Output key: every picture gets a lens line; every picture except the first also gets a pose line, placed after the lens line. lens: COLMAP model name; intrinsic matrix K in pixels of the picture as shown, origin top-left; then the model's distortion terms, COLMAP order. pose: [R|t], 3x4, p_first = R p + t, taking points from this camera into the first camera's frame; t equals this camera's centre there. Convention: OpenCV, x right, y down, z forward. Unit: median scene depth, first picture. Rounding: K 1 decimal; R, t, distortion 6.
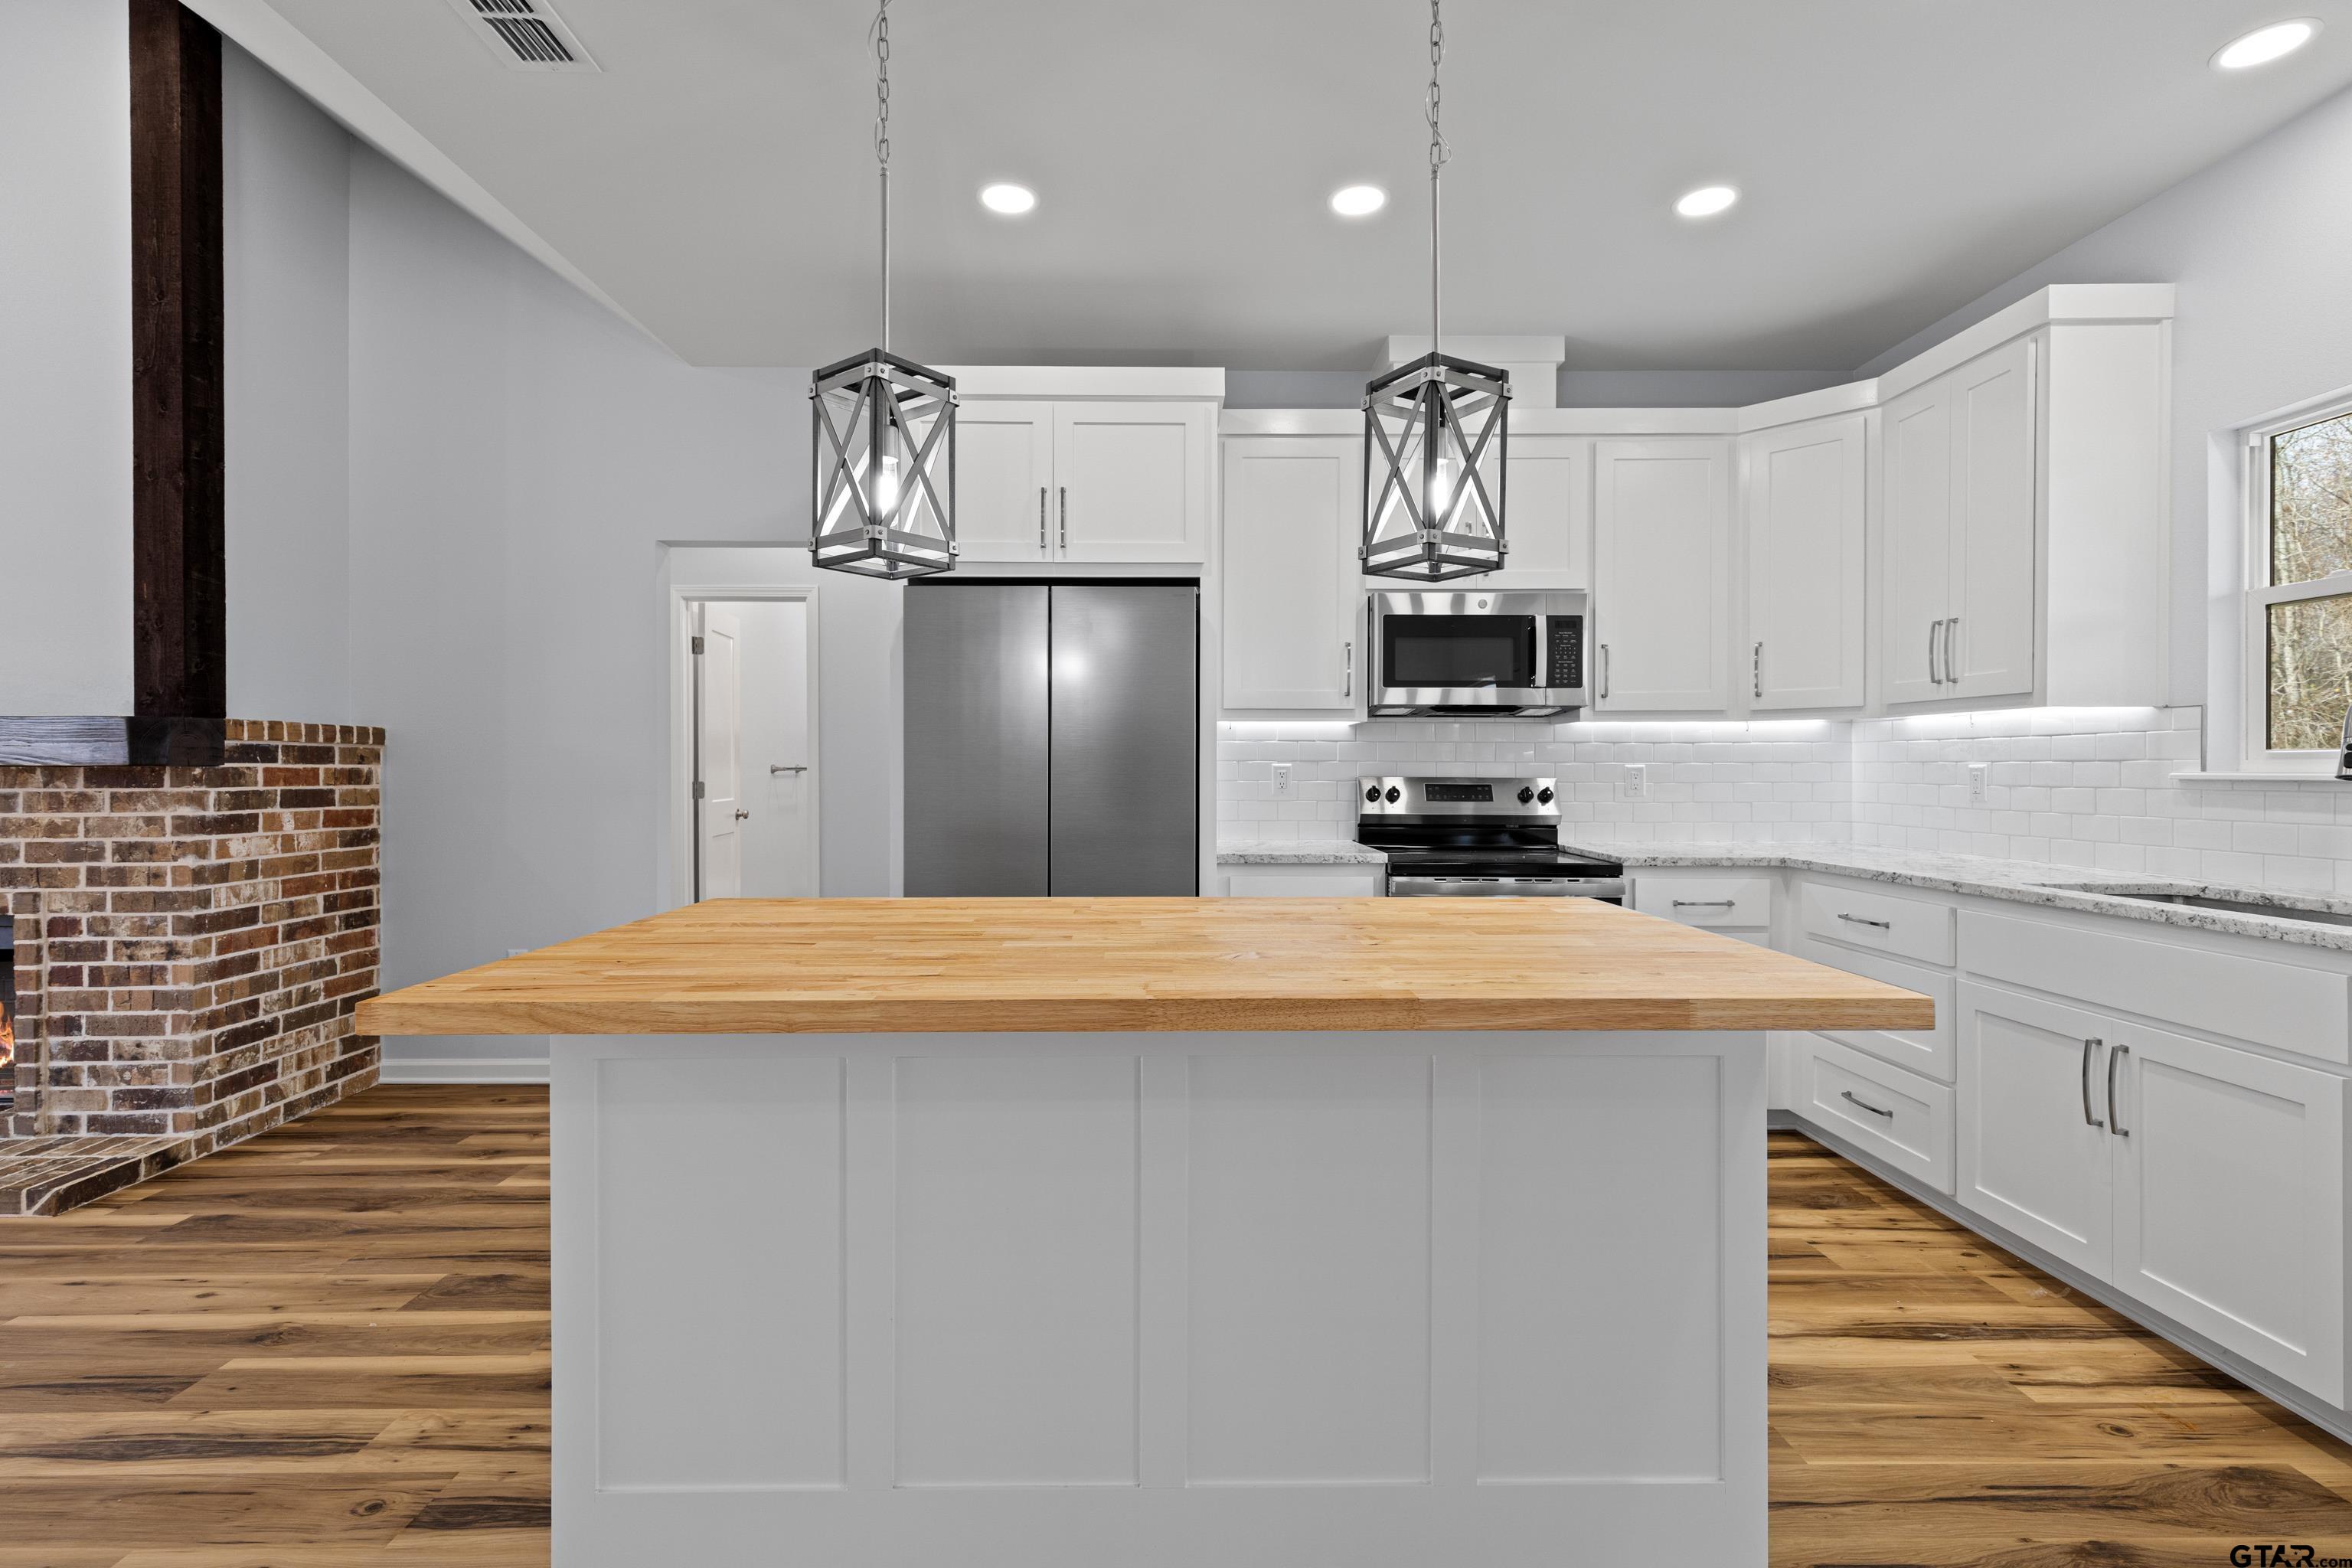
lens RADIAL K [[1052.8, 0, 1205.4], [0, 1052.8, 775.4], [0, 0, 1]] dist [0.010357, -0.002945]
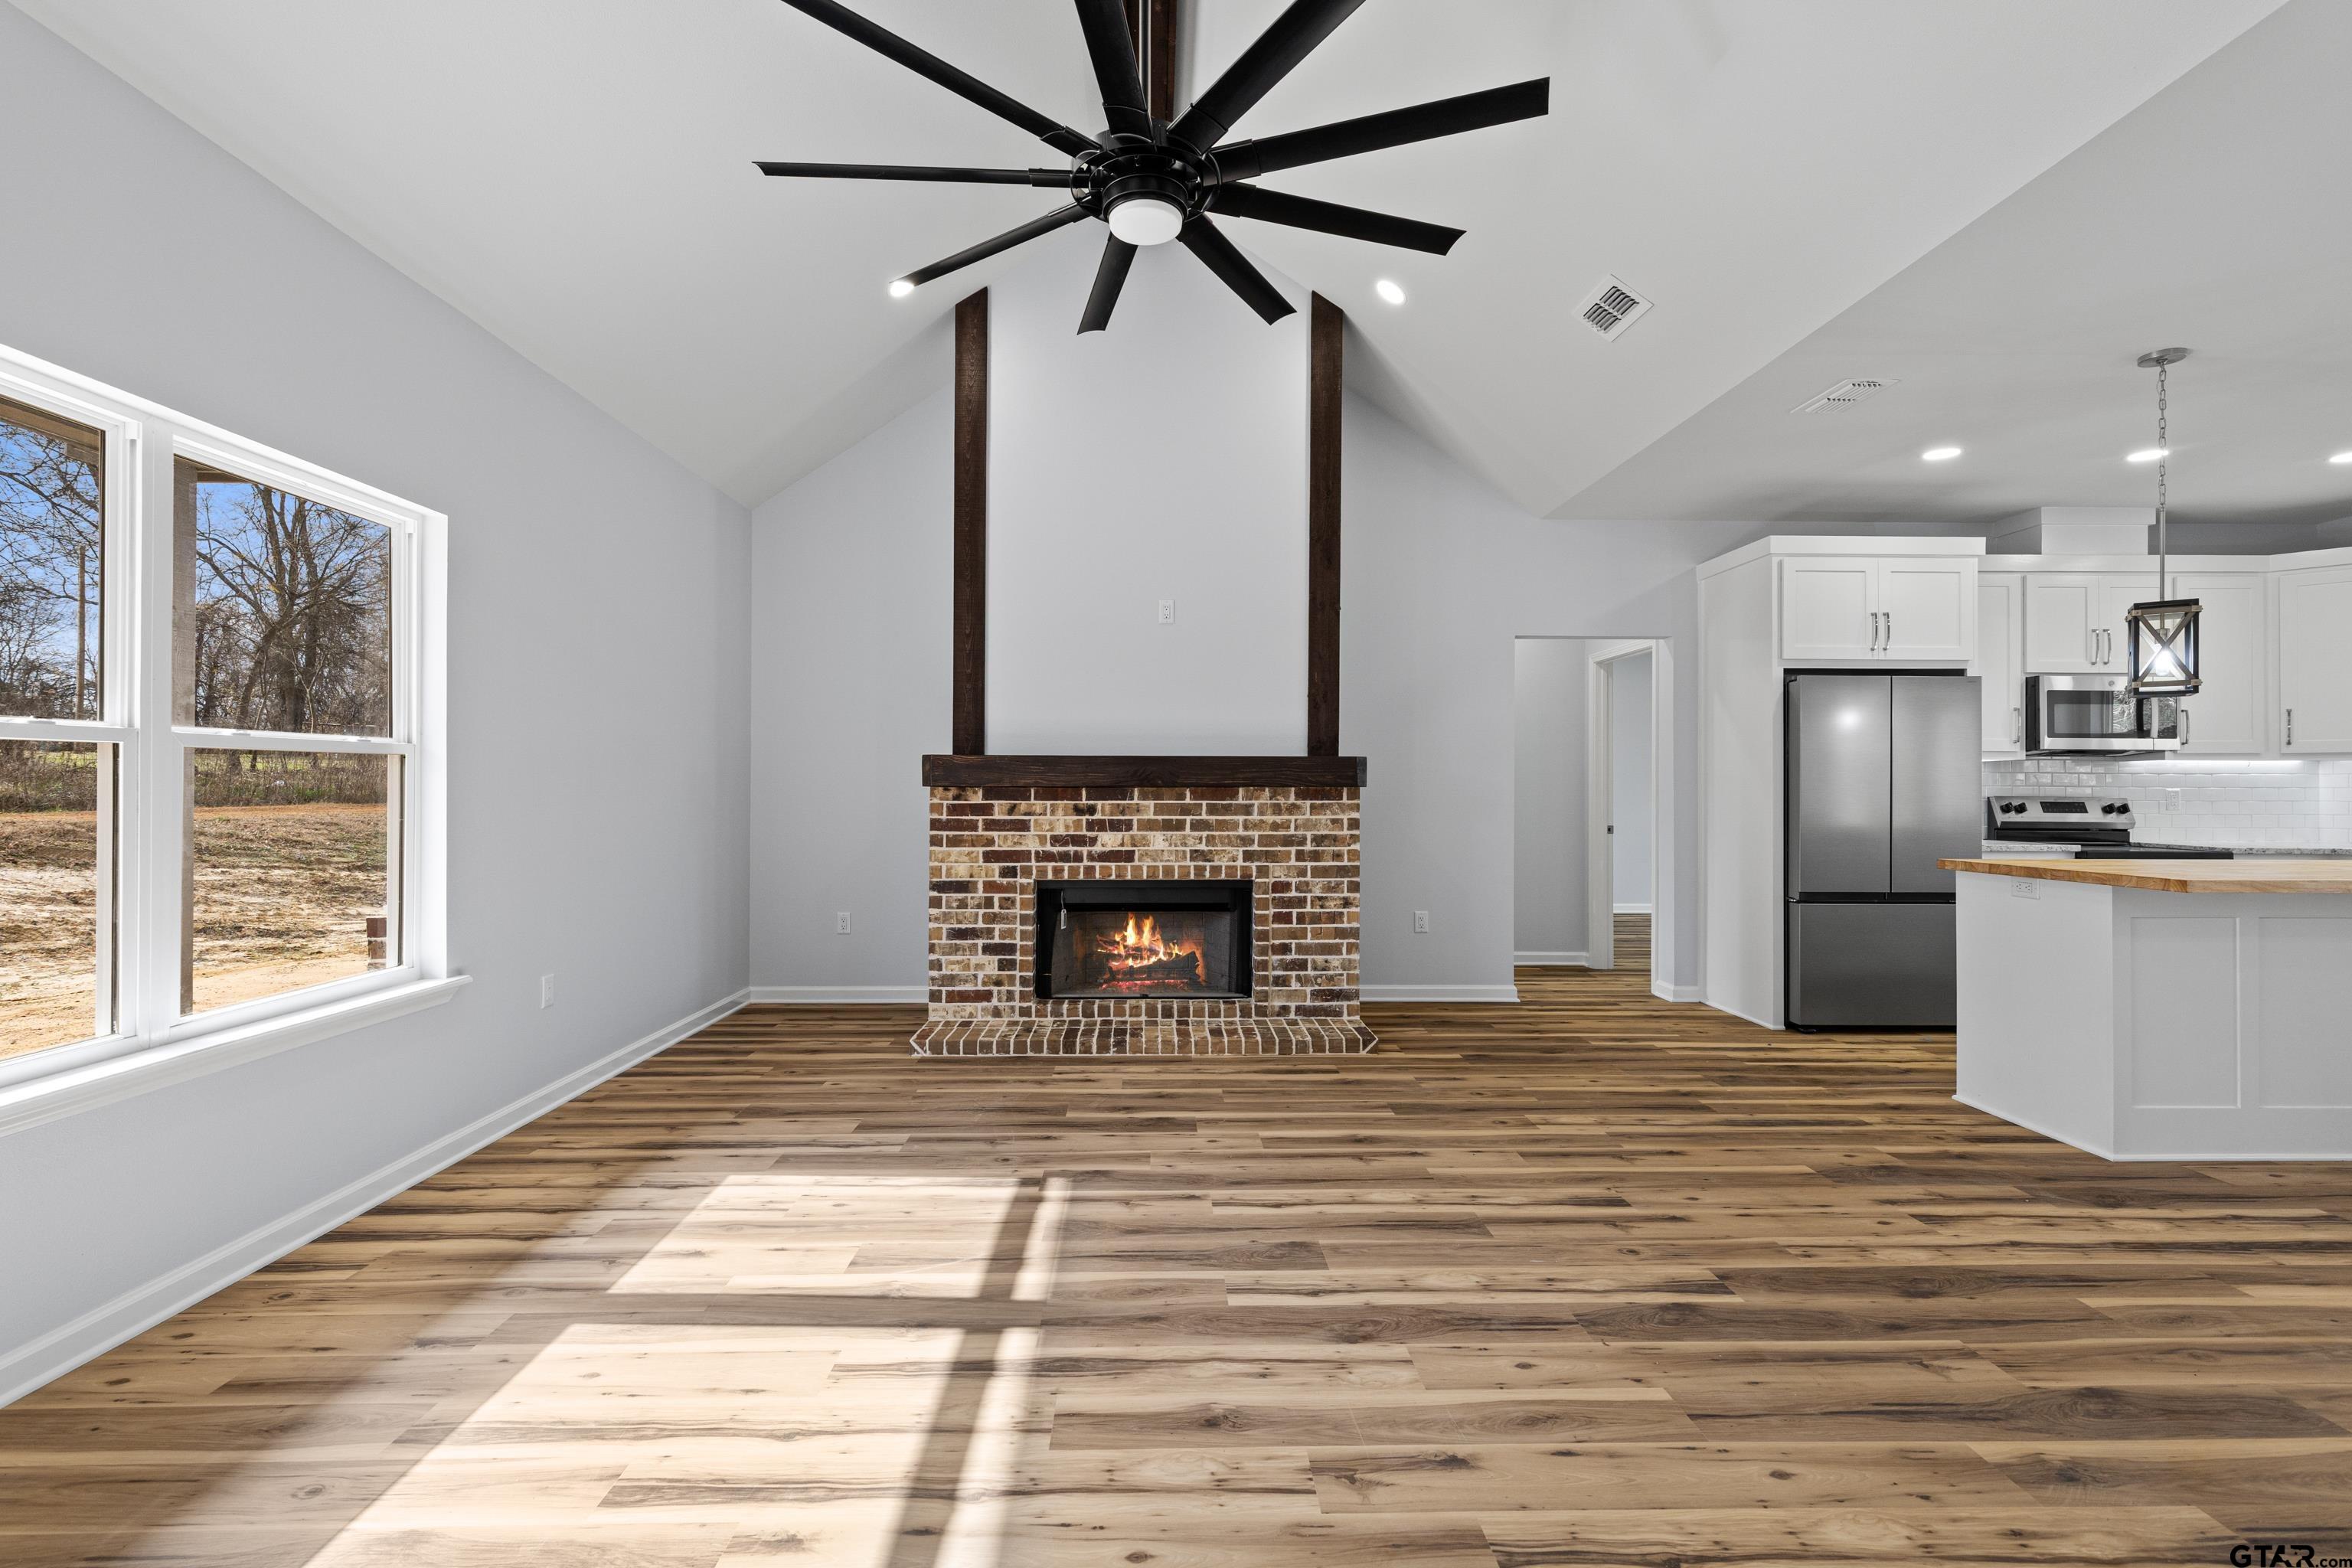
lens RADIAL K [[1052.8, 0, 1211.0], [0, 1052.8, 782.5], [0, 0, 1]] dist [0.010357, -0.002945]
pose [[0.999946, 0.003375, 0.009807, -1.196023], [-0.003260, 0.999926, -0.011706, 0.003731], [-0.009846, 0.011674, 0.999883, -0.589031]]
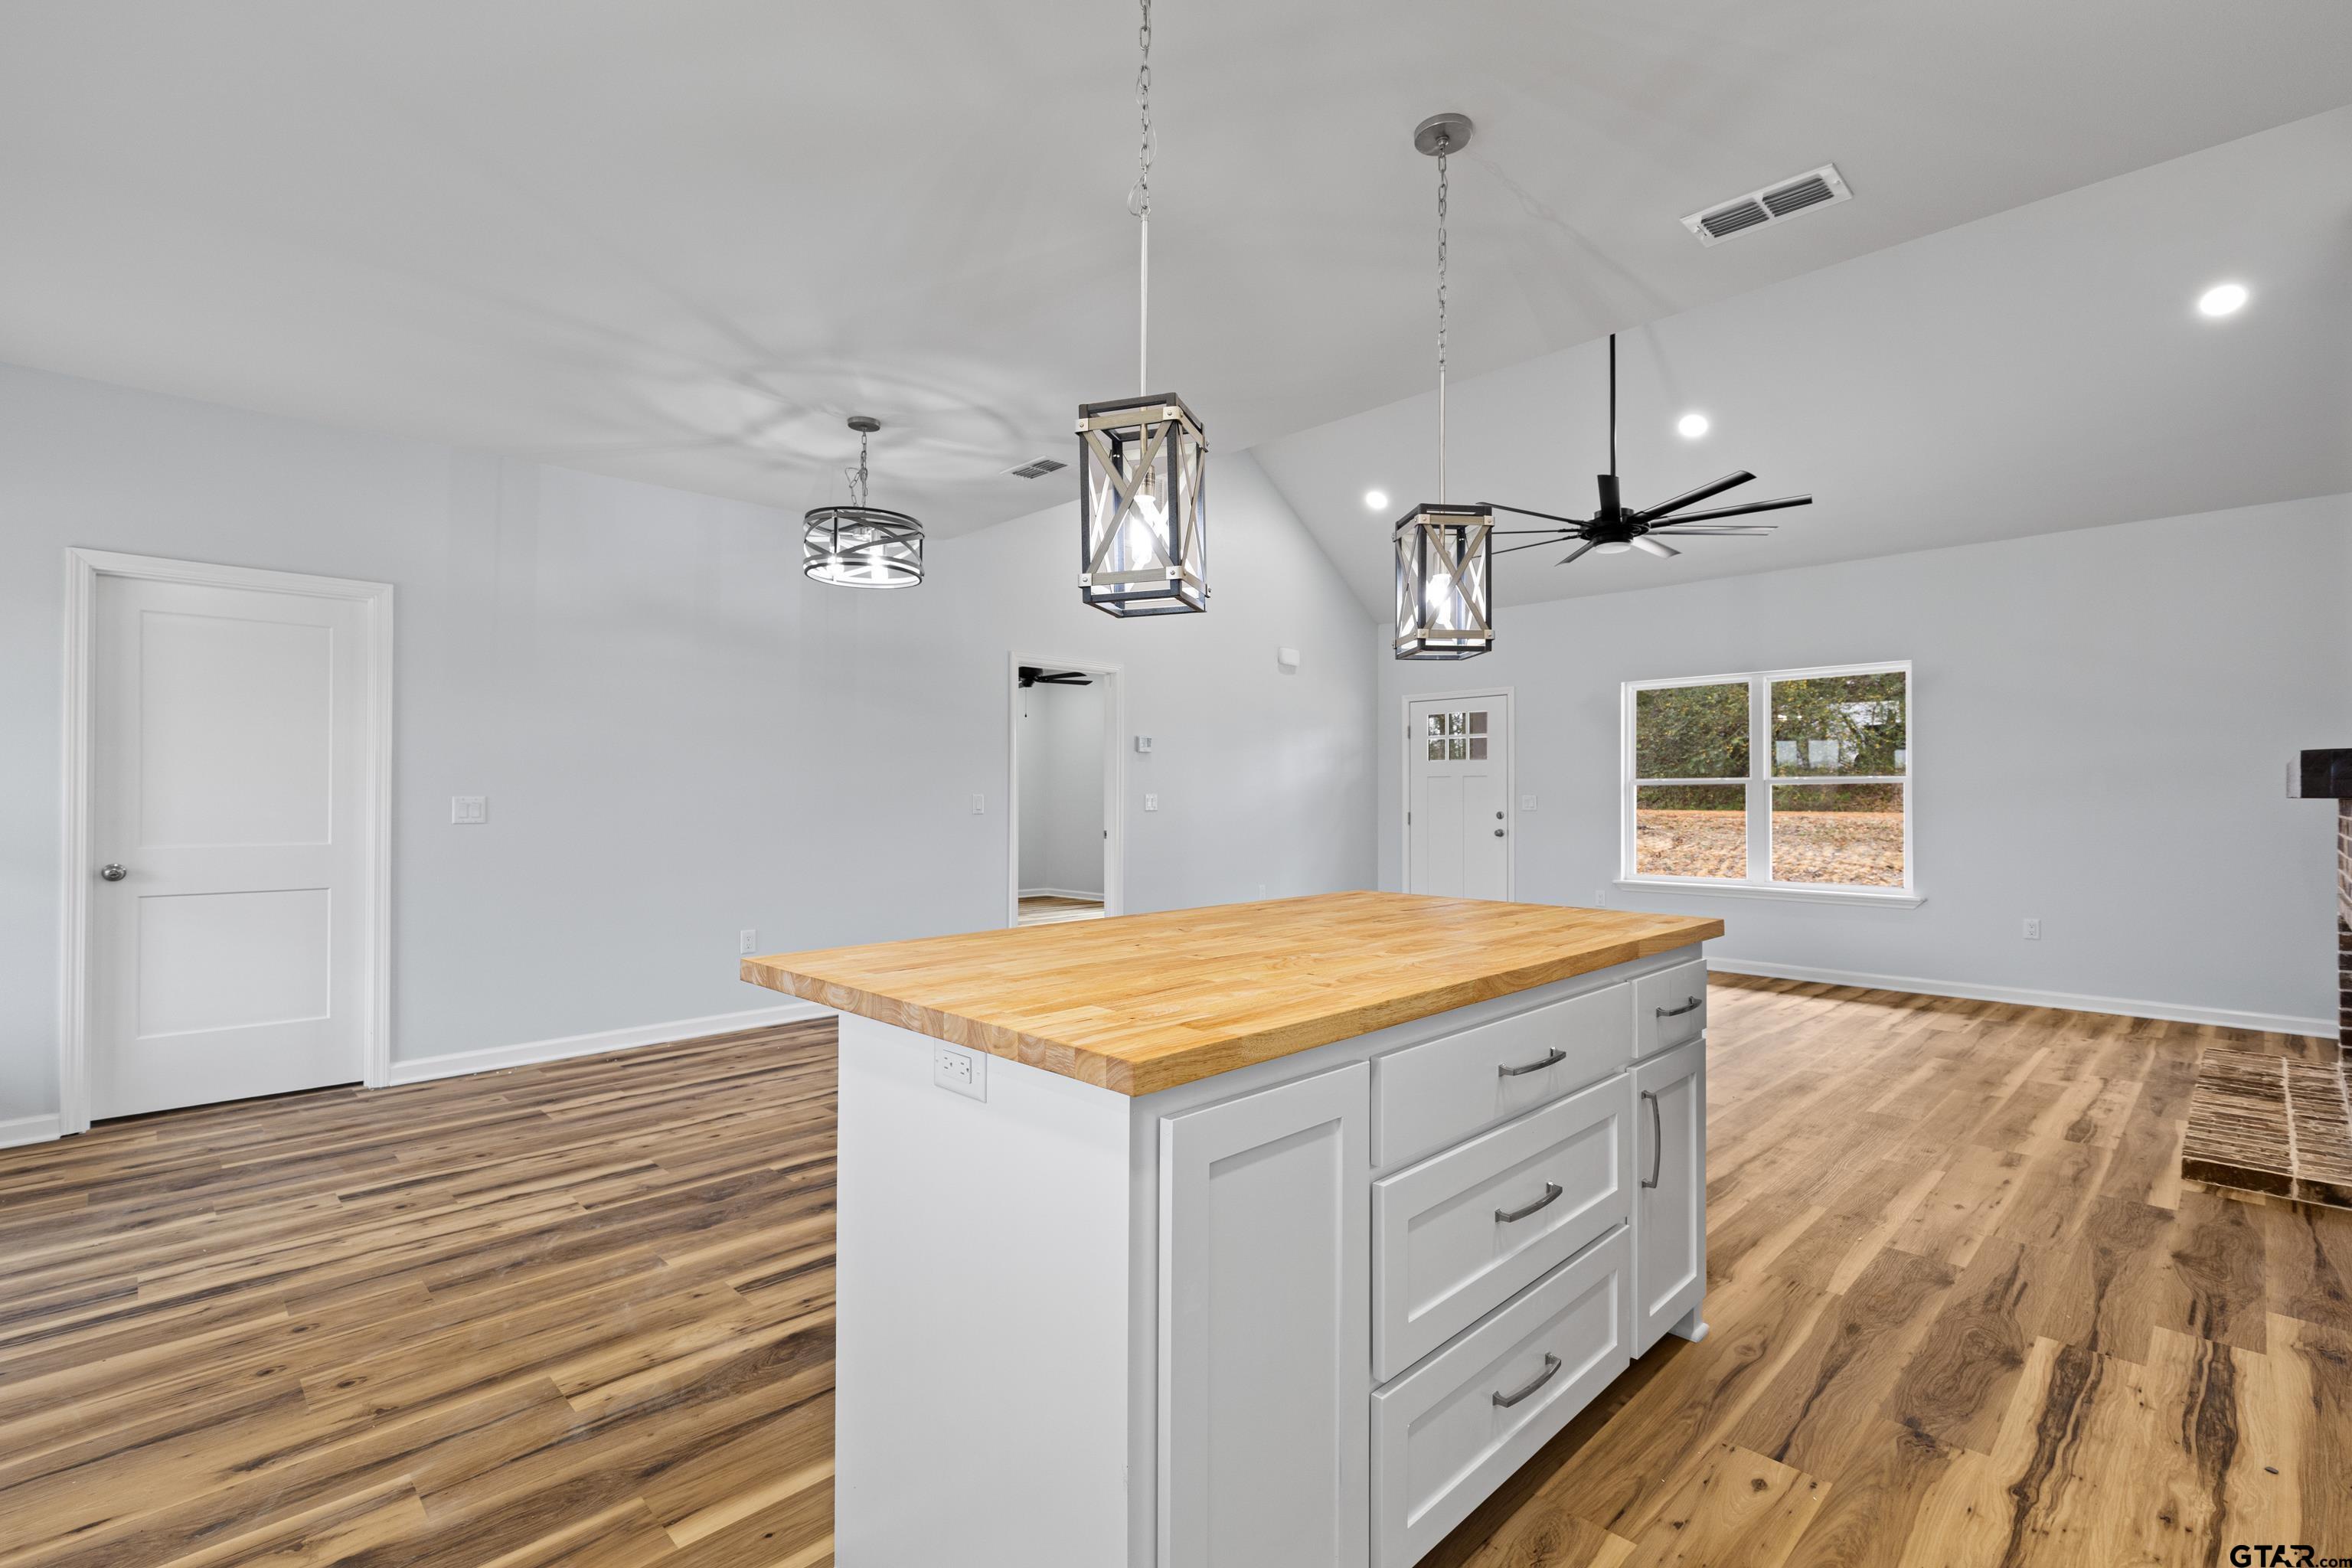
lens RADIAL K [[1052.8, 0, 1175.9], [0, 1052.8, 787.0], [0, 0, 1]] dist [0.010357, -0.002945]
pose [[-0.728329, -0.007118, -0.685190, 0.484641], [-0.007056, 0.999971, -0.002888, -0.010679], [0.685191, 0.002731, -0.728358, 0.955267]]
